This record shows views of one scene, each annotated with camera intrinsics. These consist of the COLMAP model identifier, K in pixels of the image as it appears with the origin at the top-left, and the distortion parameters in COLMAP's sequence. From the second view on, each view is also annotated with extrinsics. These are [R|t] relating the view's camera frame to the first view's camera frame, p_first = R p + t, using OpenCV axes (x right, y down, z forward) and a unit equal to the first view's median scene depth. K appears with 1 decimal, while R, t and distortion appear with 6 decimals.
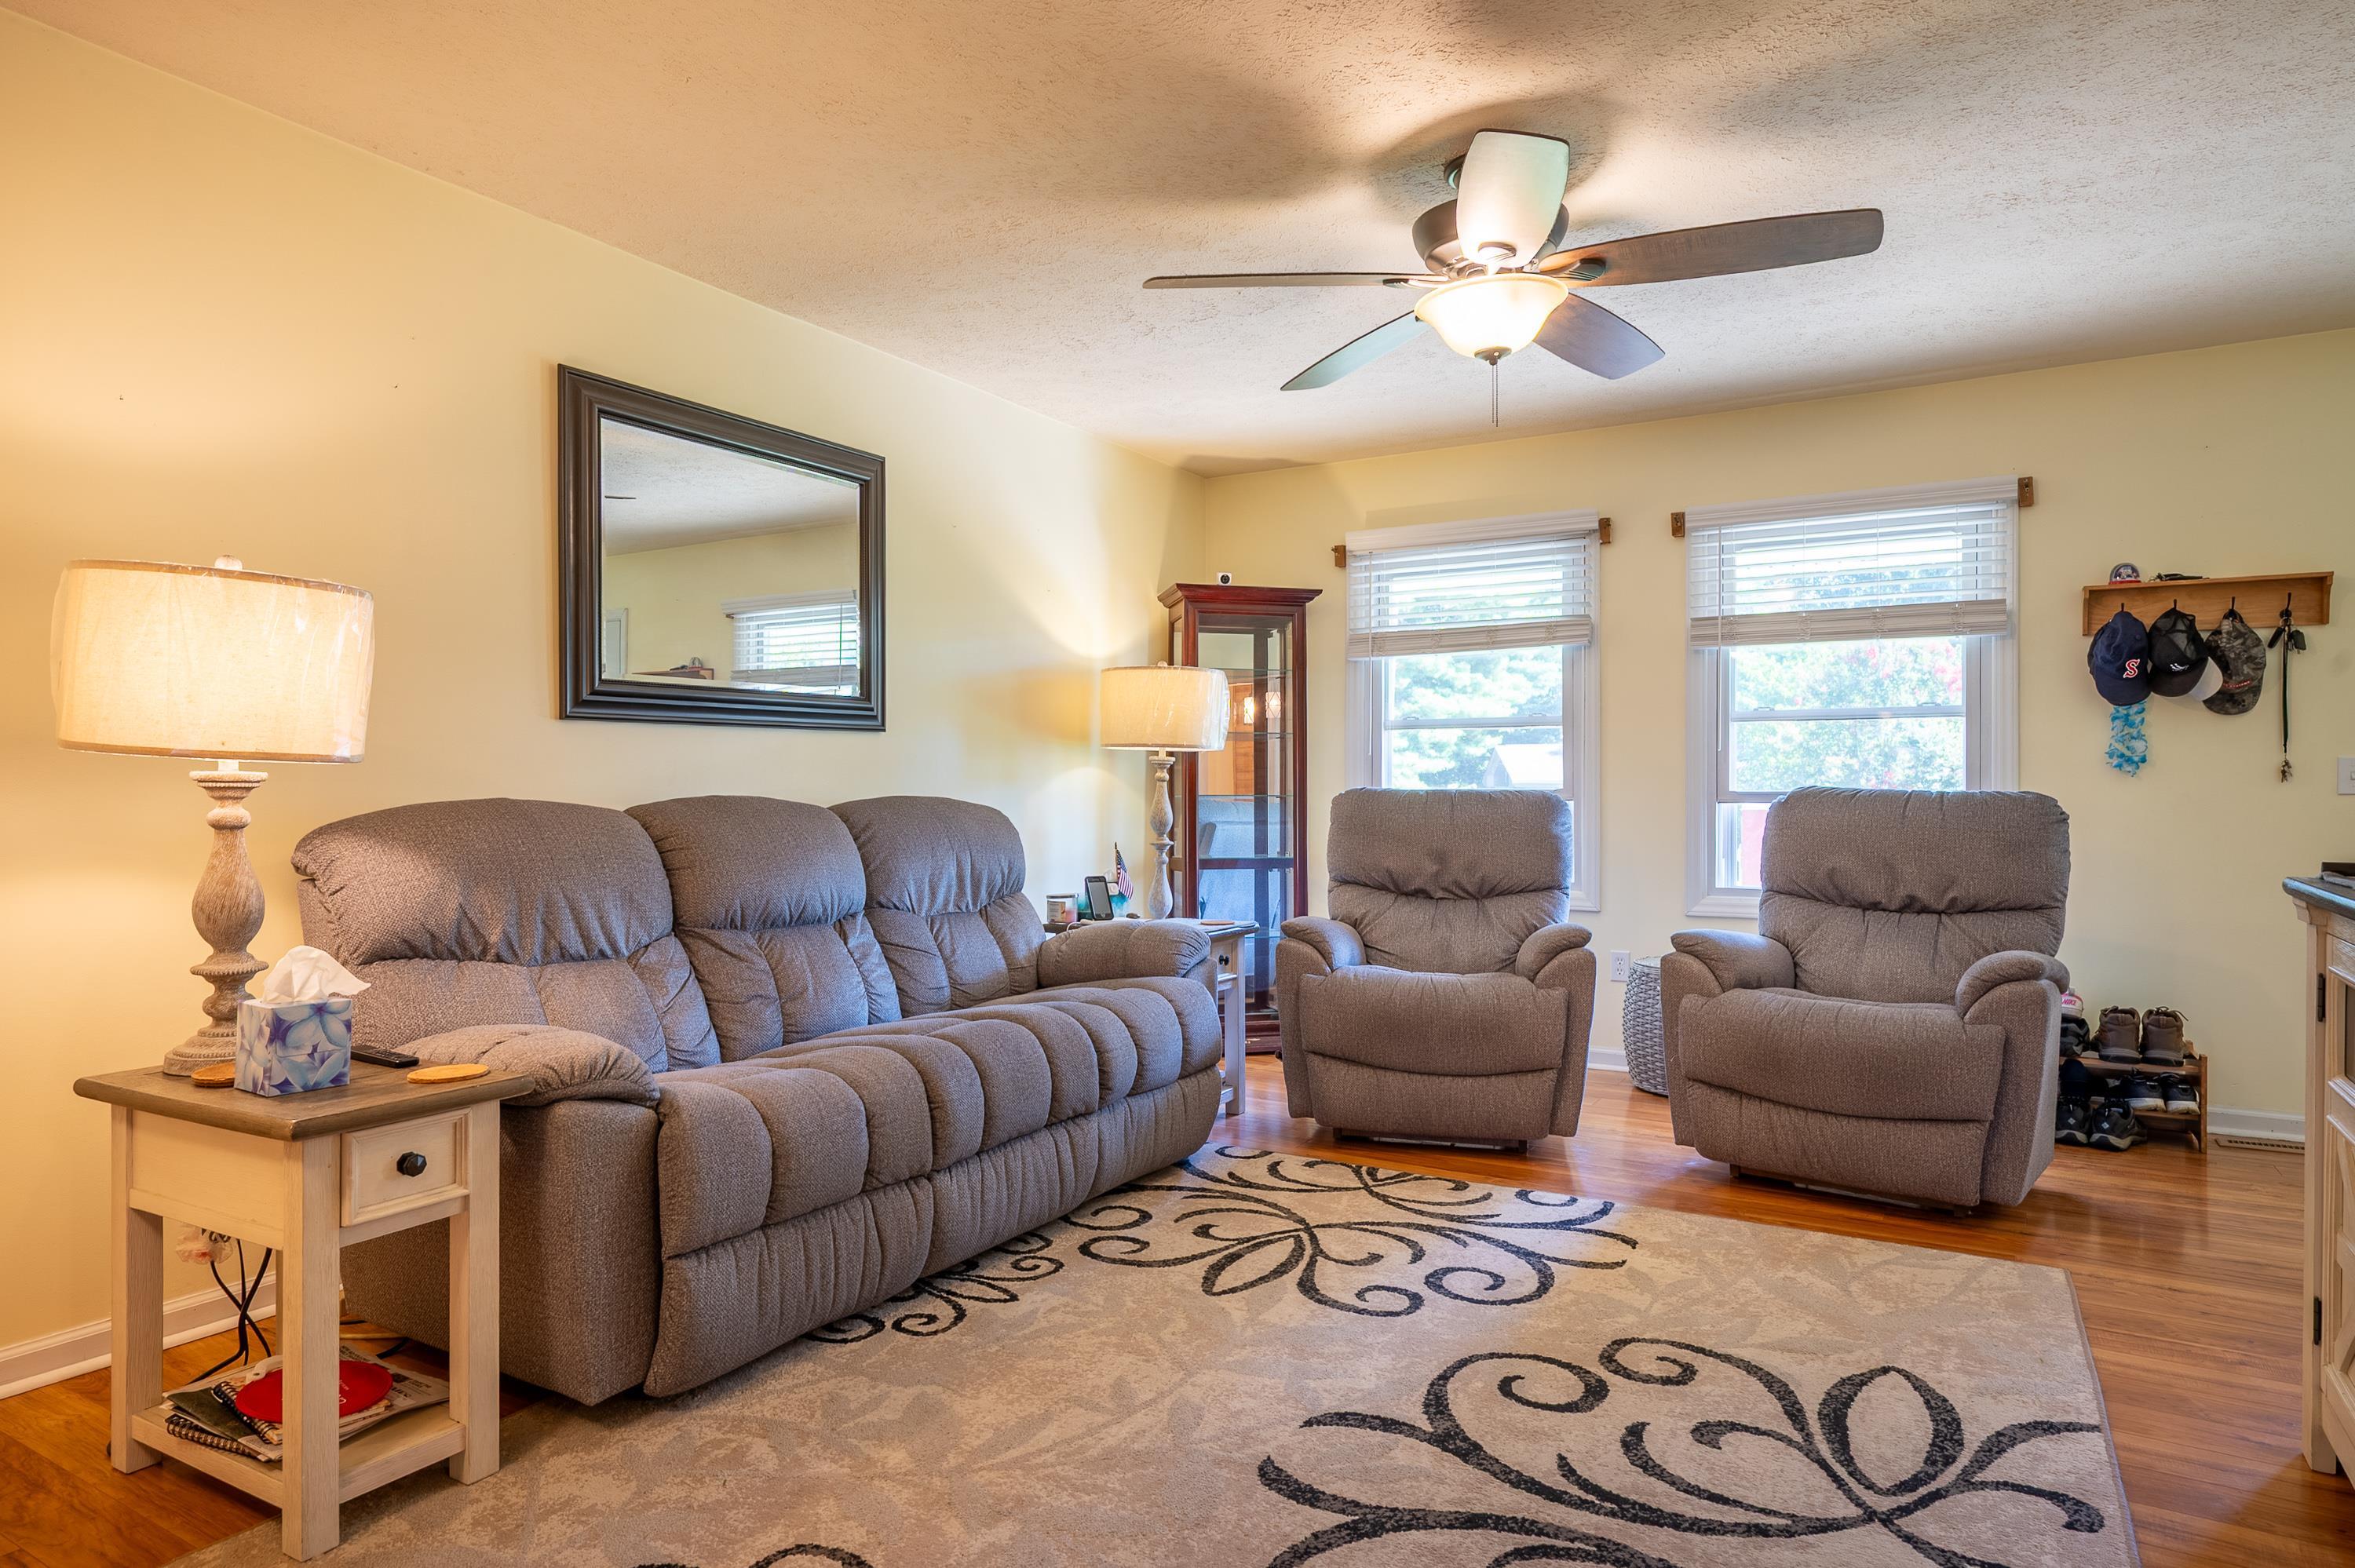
lens RADIAL K [[1349.8, 0, 1177.5], [0, 1349.8, 784.0], [0, 0, 1]] dist [-0.002796, -0.000138]
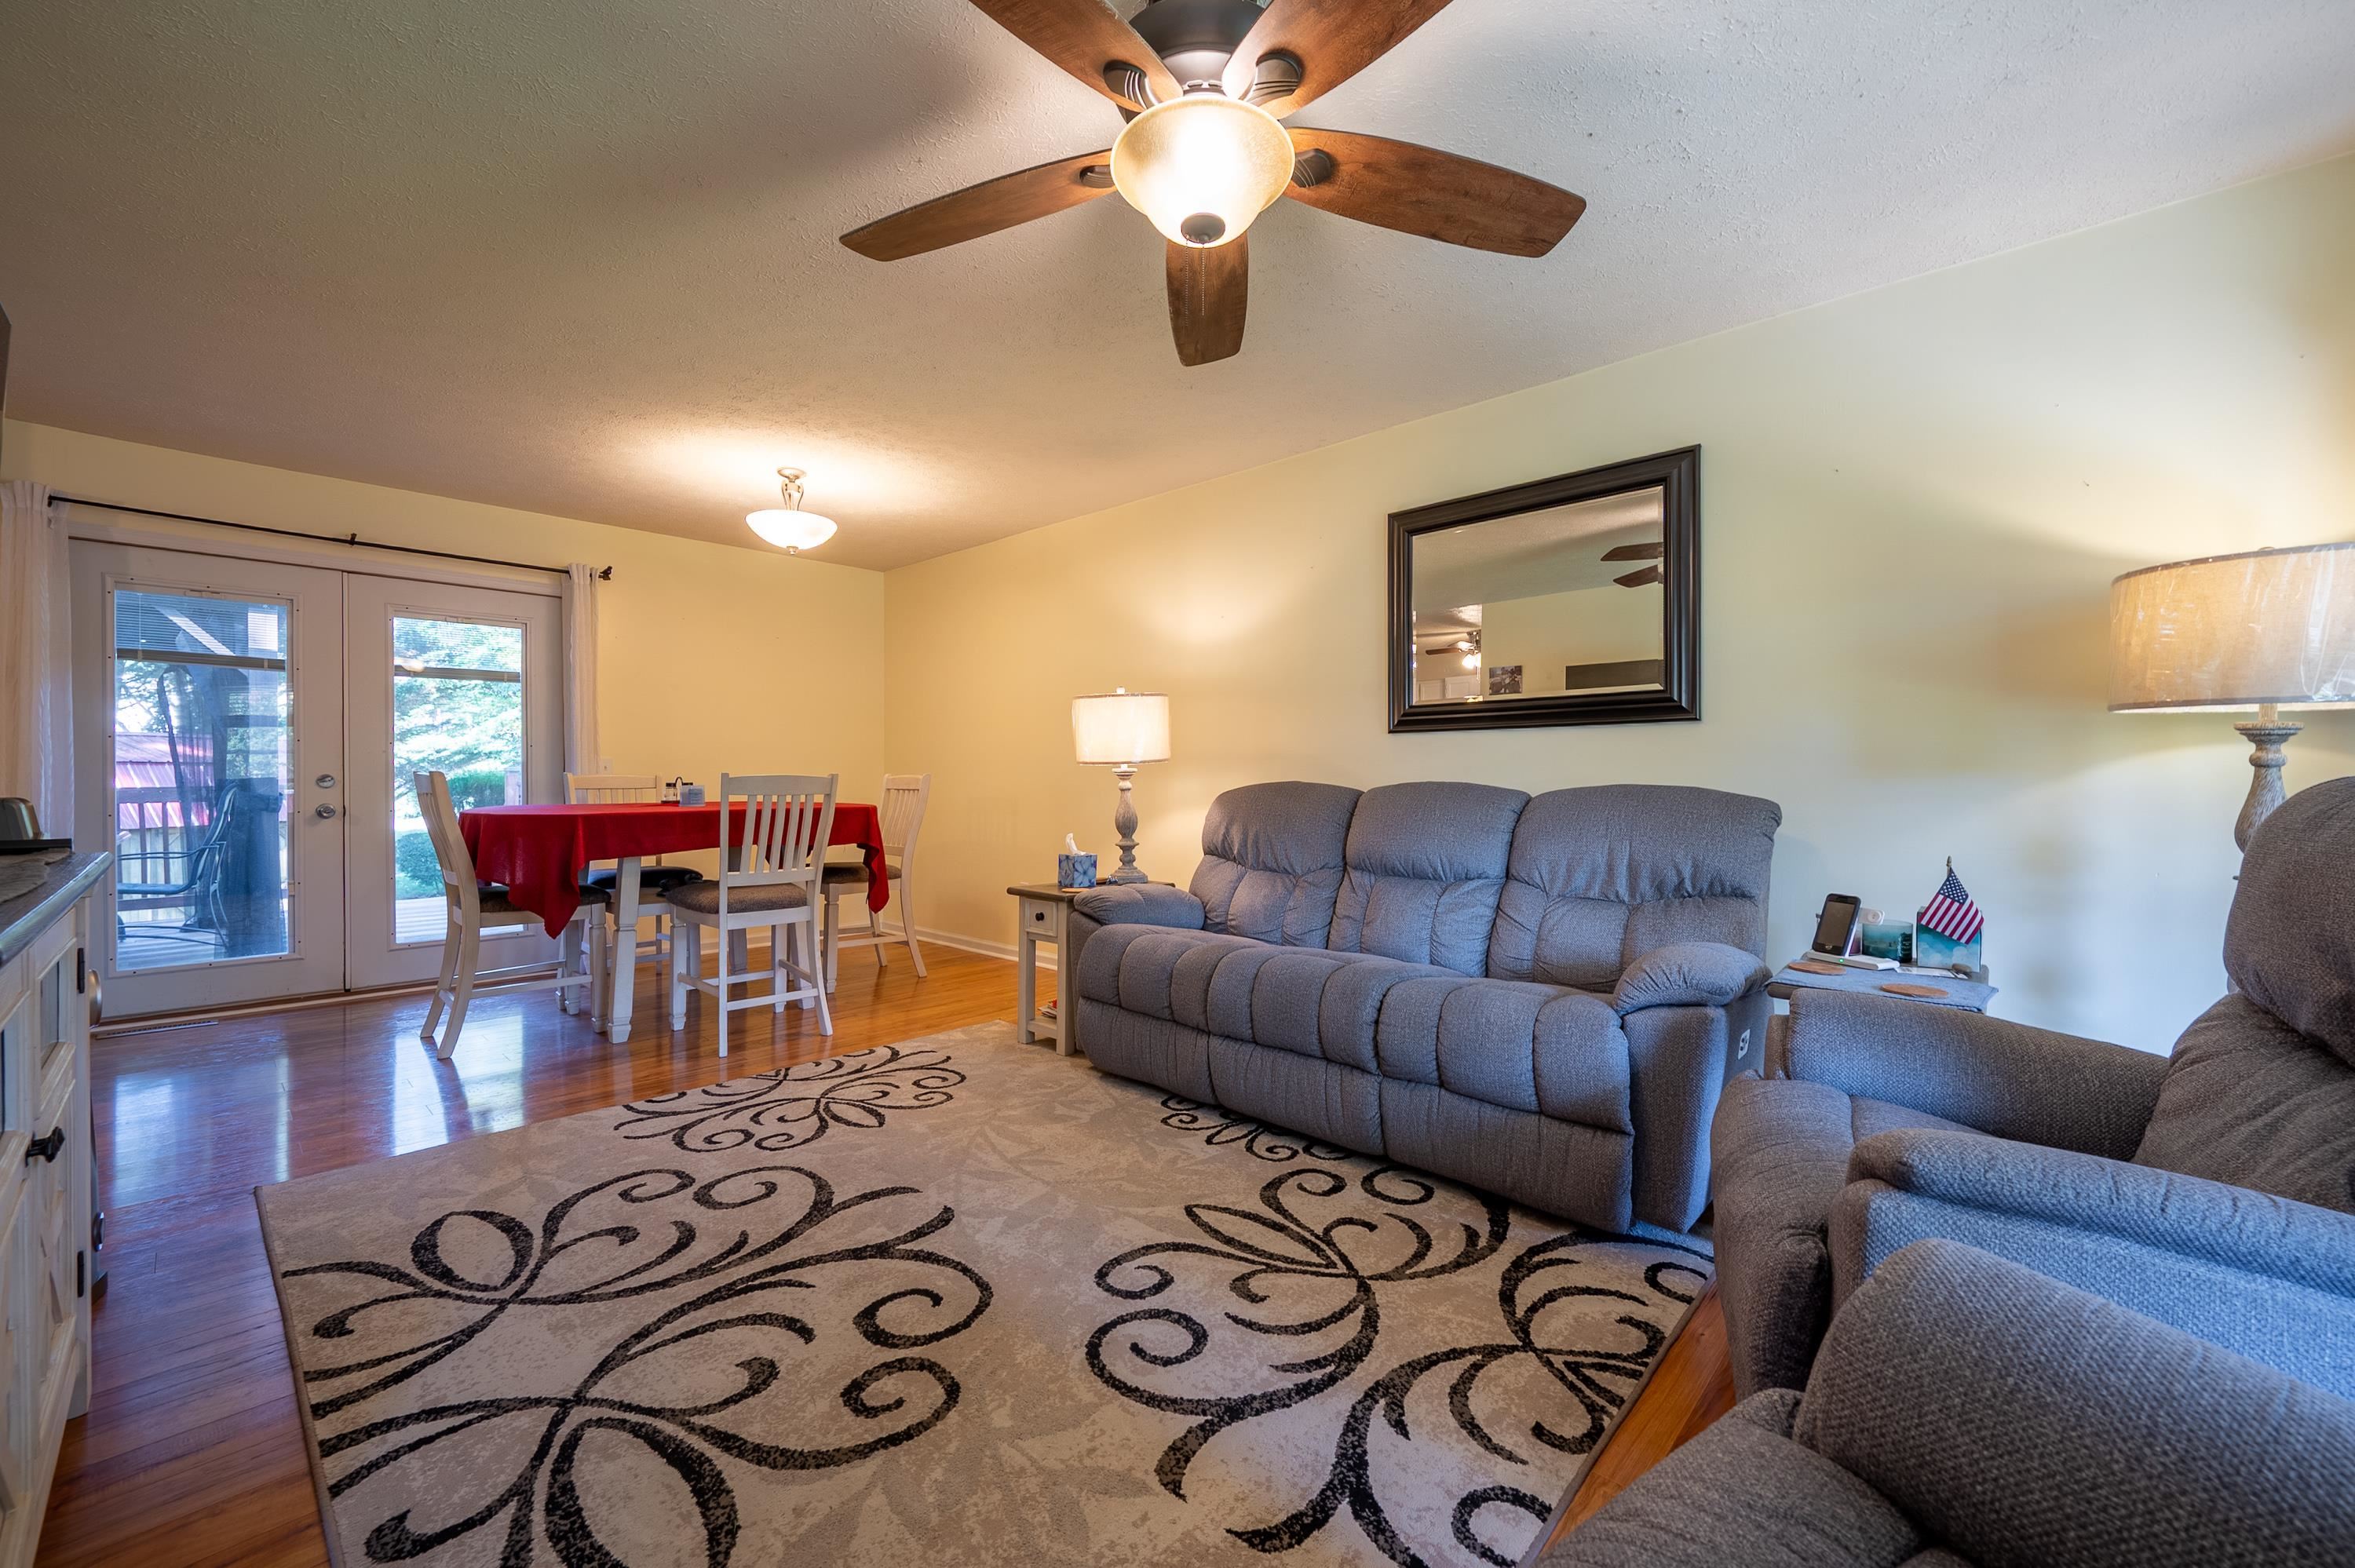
lens RADIAL K [[953.4, 0, 1177.5], [0, 953.4, 784.0], [0, 0, 1]] dist [-0.001126, -0.000015]
pose [[-0.224000, 0.007413, -0.974561, 0.878359], [-0.002559, 0.999963, 0.008195, 0.003827], [0.974586, 0.004329, -0.223972, 1.238286]]
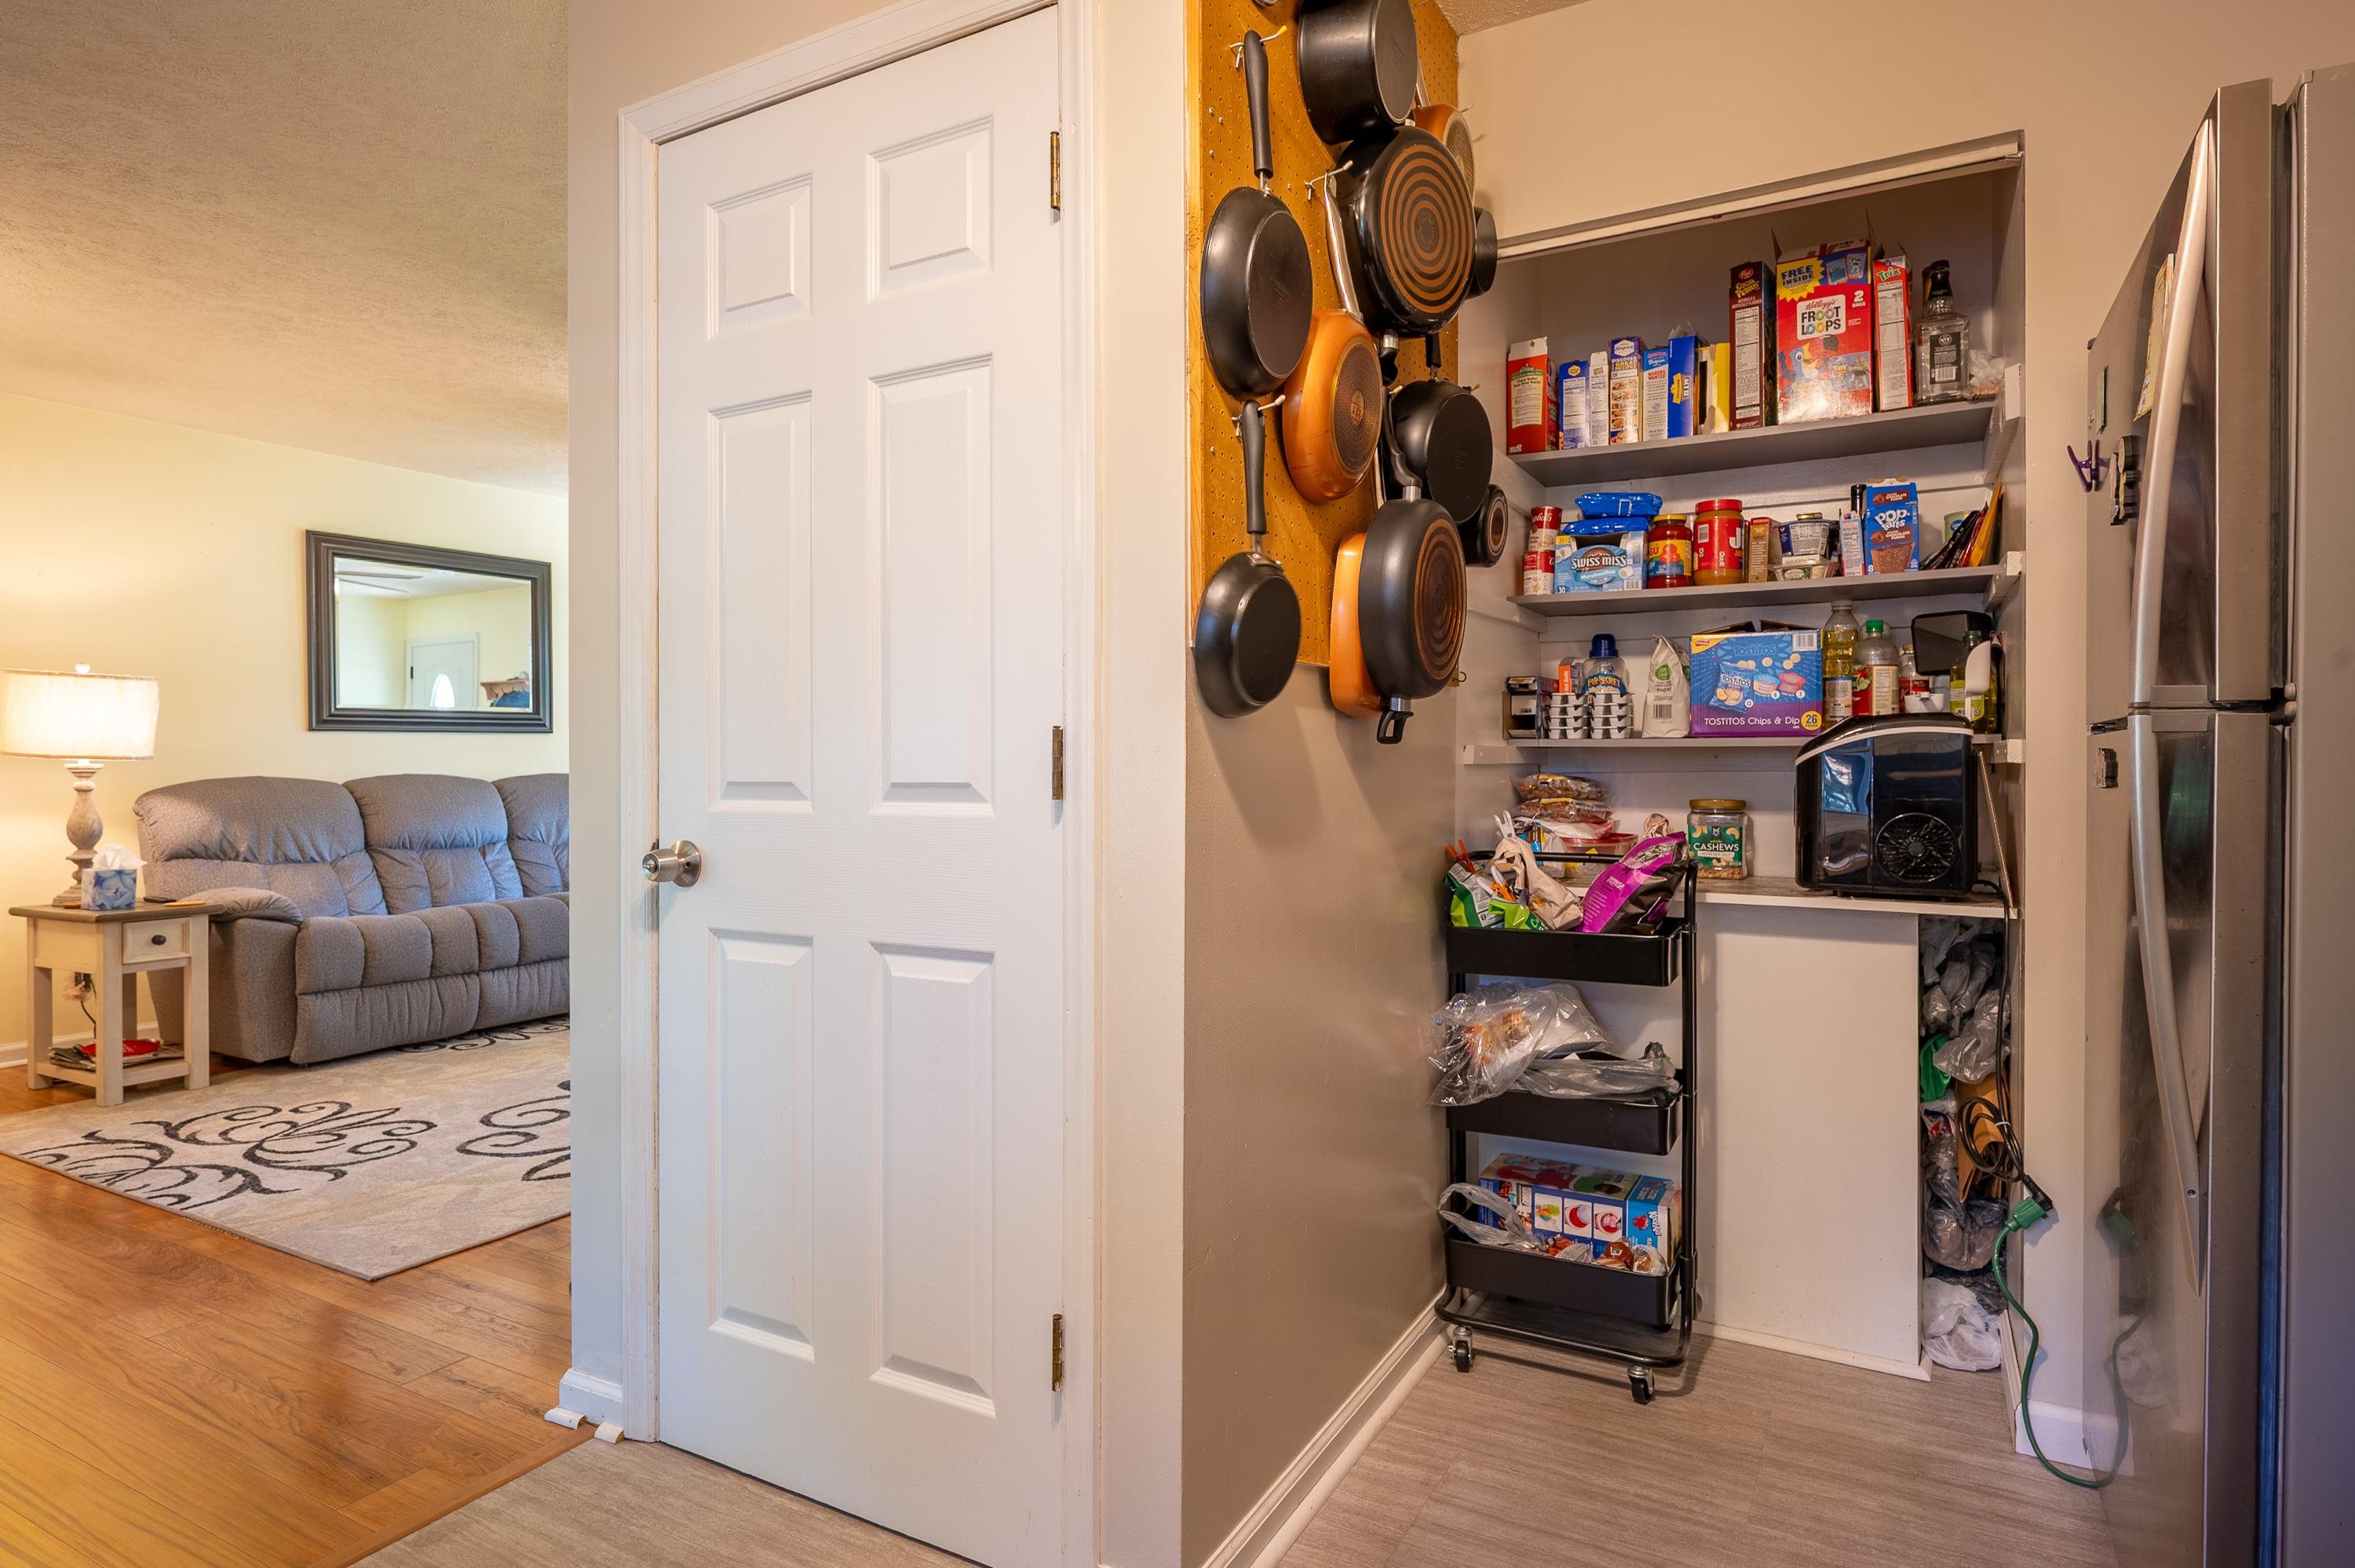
lens RADIAL K [[1271.6, 0, 1178.8], [0, 1271.6, 760.8], [0, 0, 1]] dist [0.000061, -0.000616]
pose [[0.999893, -0.004223, 0.014018, 0.813038], [0.004188, 0.999988, 0.002510, -0.010457], [-0.014028, -0.002451, 0.999899, -0.840794]]
